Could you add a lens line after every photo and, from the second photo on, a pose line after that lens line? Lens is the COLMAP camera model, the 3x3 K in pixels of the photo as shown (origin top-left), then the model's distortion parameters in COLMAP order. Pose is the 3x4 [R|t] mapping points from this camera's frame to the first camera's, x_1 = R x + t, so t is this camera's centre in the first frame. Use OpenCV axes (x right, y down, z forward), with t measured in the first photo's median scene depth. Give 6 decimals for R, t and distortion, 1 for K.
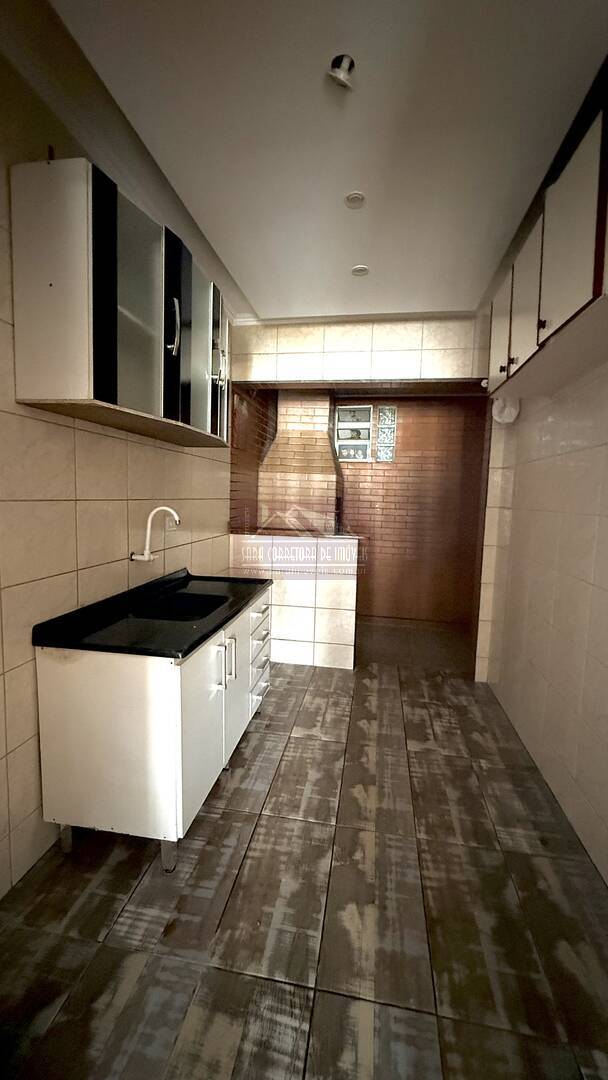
lens RADIAL K [[432.3, 0, 304.0], [0, 432.3, 540.0], [0, 0, 1]] dist [-0.000195, -0.000043]
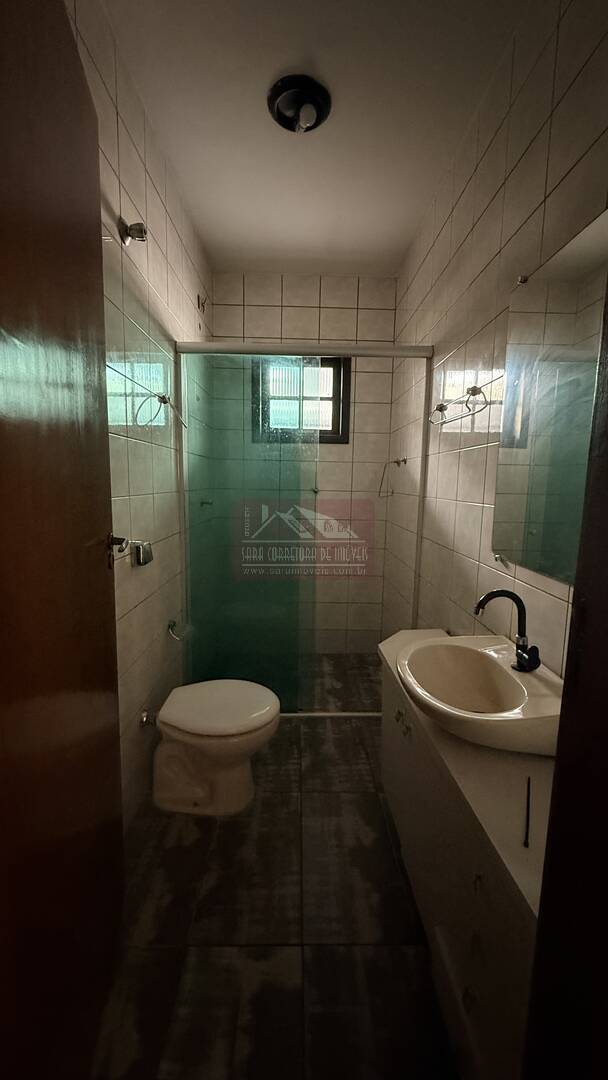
lens RADIAL K [[432.3, 0, 304.0], [0, 432.3, 540.0], [0, 0, 1]] dist [-0.000195, -0.000043]
pose [[-0.975015, 0.151499, -0.162465, 0.298204], [0.114830, 0.969796, 0.215199, -0.120565], [0.190160, 0.191167, -0.962961, 1.707054]]
